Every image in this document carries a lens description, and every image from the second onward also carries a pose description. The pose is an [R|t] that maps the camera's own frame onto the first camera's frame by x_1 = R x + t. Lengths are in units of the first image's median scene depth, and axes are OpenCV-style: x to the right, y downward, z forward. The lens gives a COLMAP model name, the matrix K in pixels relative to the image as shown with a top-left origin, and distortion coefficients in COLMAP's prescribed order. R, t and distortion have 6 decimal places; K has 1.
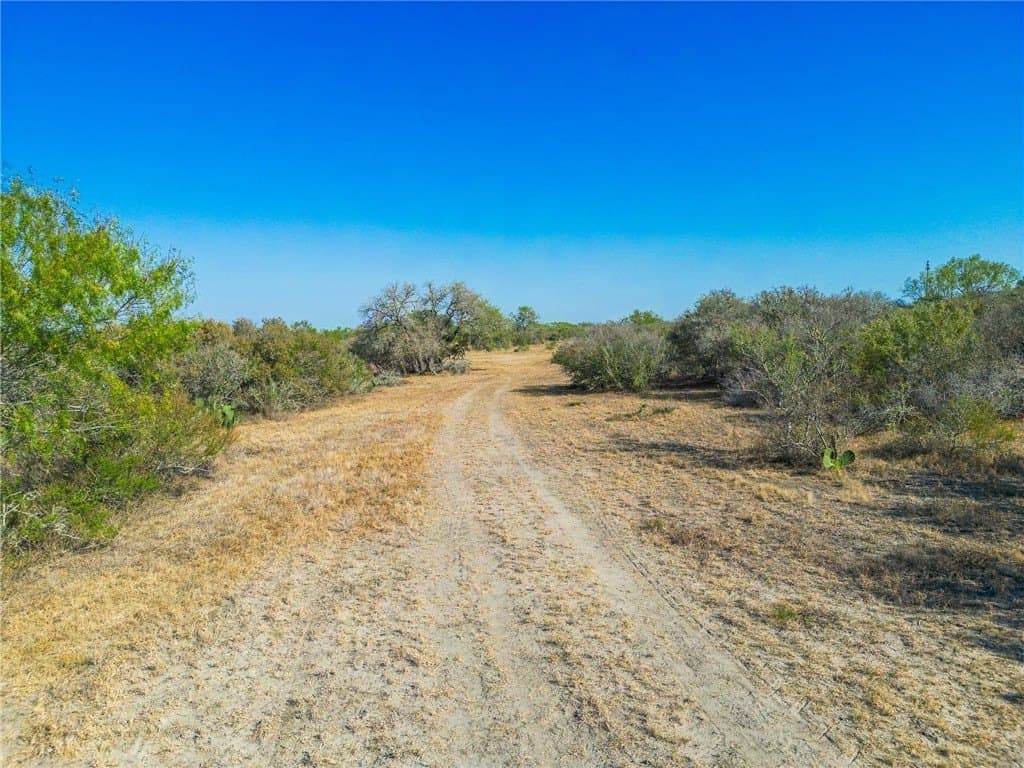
lens RADIAL K [[708.8, 0, 517.2], [0, 708.8, 376.6], [0, 0, 1]] dist [0.062289, -0.051304]
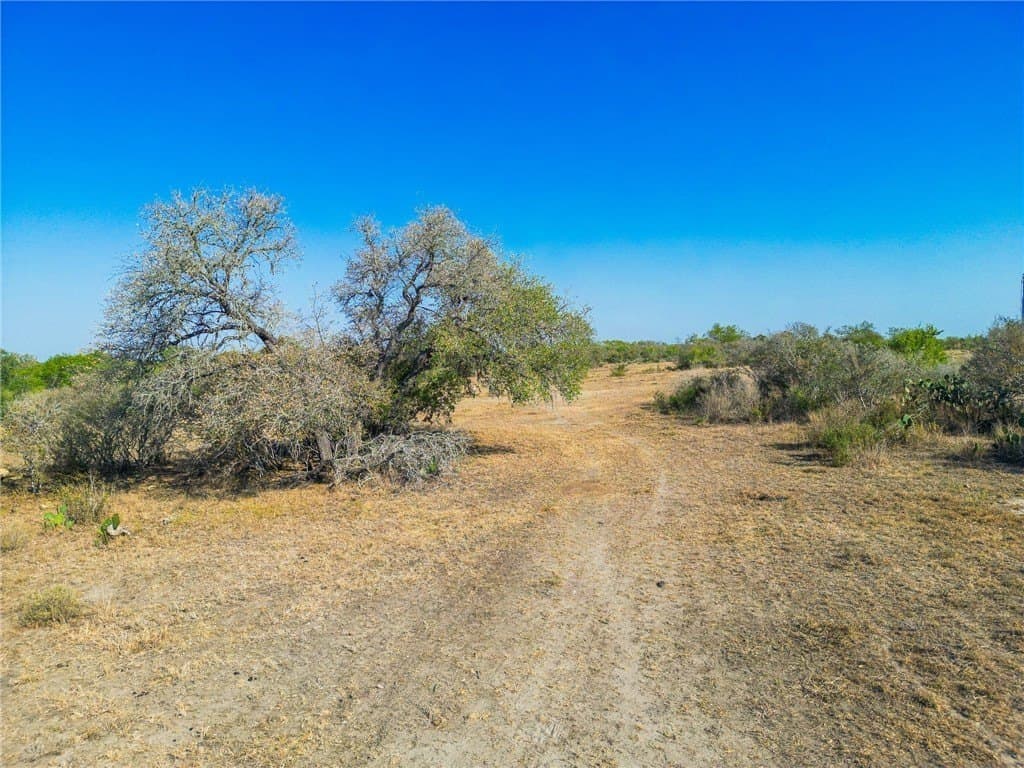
lens RADIAL K [[716.7, 0, 514.7], [0, 716.7, 378.7], [0, 0, 1]] dist [0.068567, -0.063475]
pose [[0.998101, 0.004776, -0.061421, -0.010696], [-0.006356, 0.999653, -0.025555, -0.019924], [0.061278, 0.025896, 0.997785, 0.334287]]
